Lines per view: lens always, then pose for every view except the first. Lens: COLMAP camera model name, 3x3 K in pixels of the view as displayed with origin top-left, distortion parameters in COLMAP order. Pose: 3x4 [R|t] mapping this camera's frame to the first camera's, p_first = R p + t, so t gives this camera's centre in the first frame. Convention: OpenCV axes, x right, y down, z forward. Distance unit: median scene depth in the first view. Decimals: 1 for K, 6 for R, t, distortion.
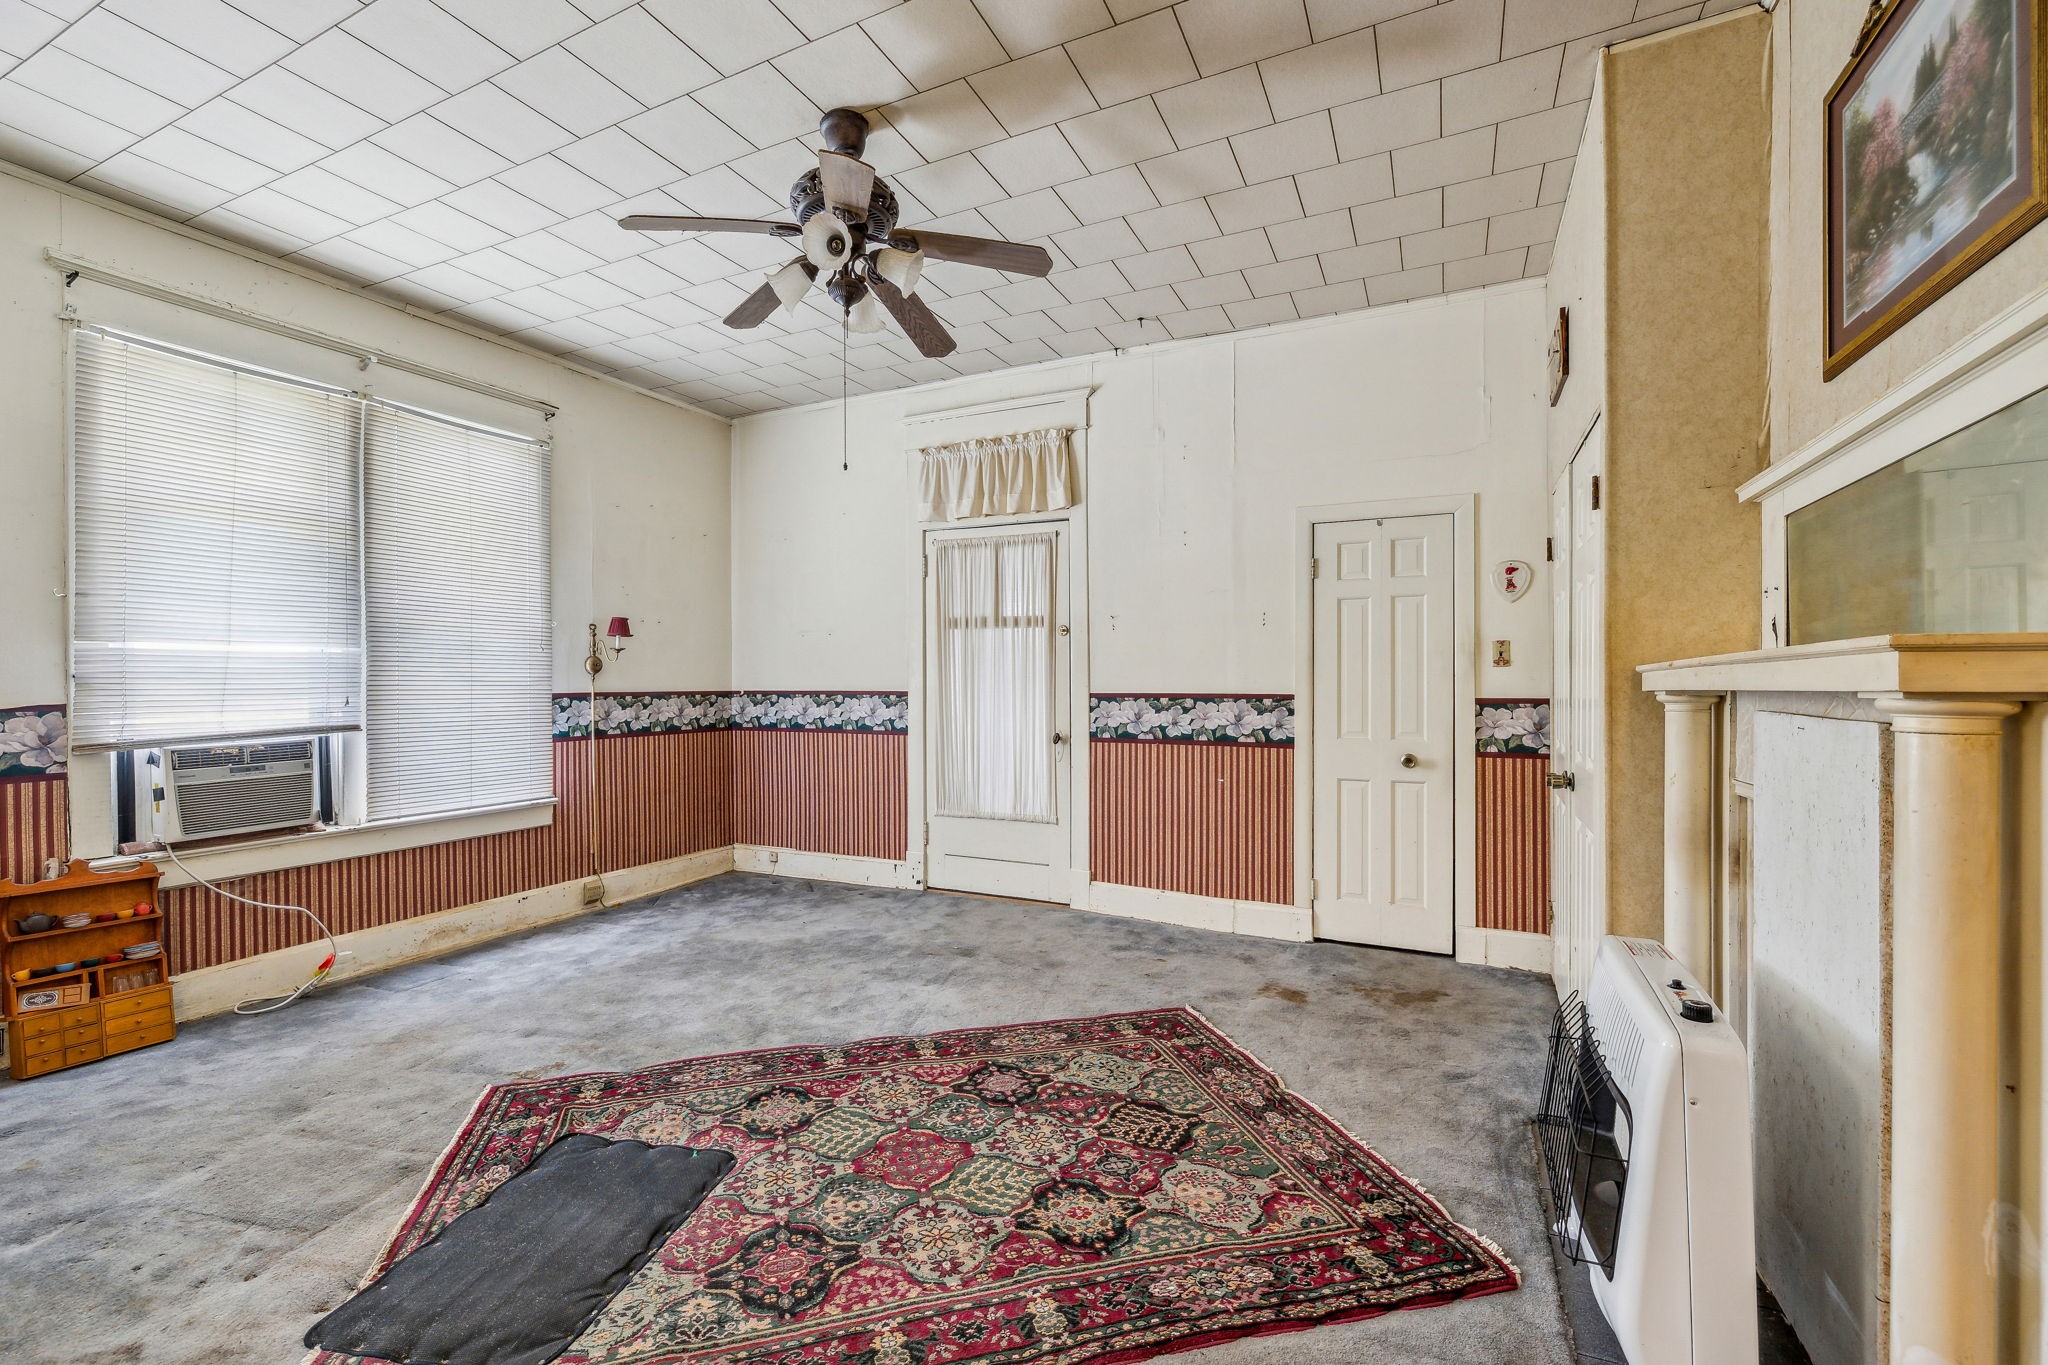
lens RADIAL K [[884.5, 0, 1019.8], [0, 884.5, 685.8], [0, 0, 1]] dist [0.002365, -0.000169]
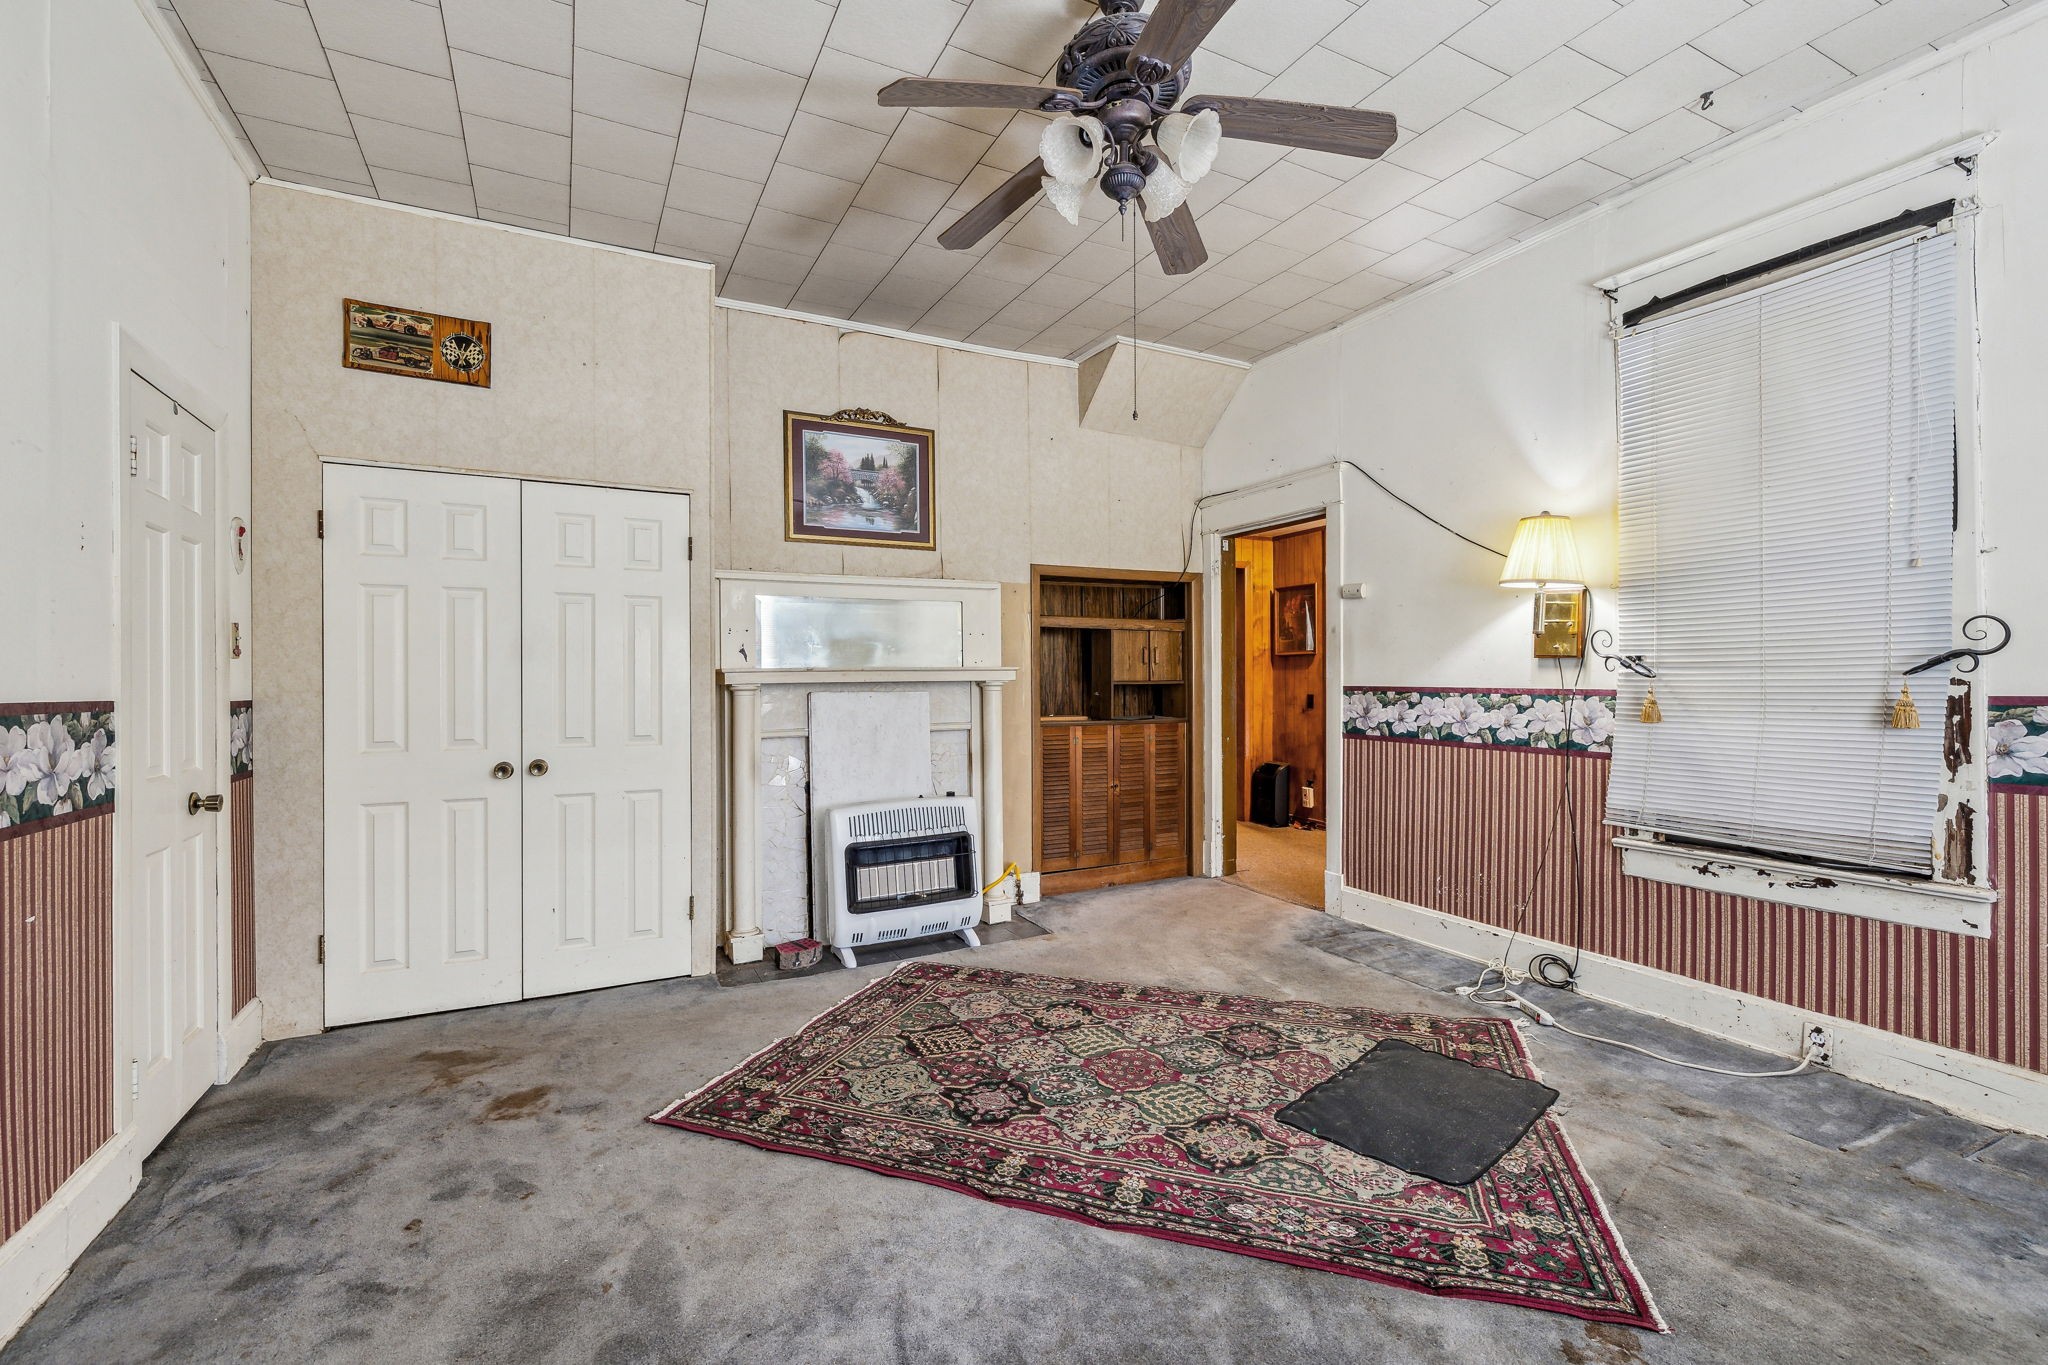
lens RADIAL K [[884.5, 0, 1020.3], [0, 884.5, 686.9], [0, 0, 1]] dist [0.002365, -0.000169]
pose [[-0.803674, 0.004572, 0.595052, -0.665788], [0.009904, 0.999935, 0.005693, 0.007925], [-0.594987, 0.010469, -0.803667, 1.906871]]
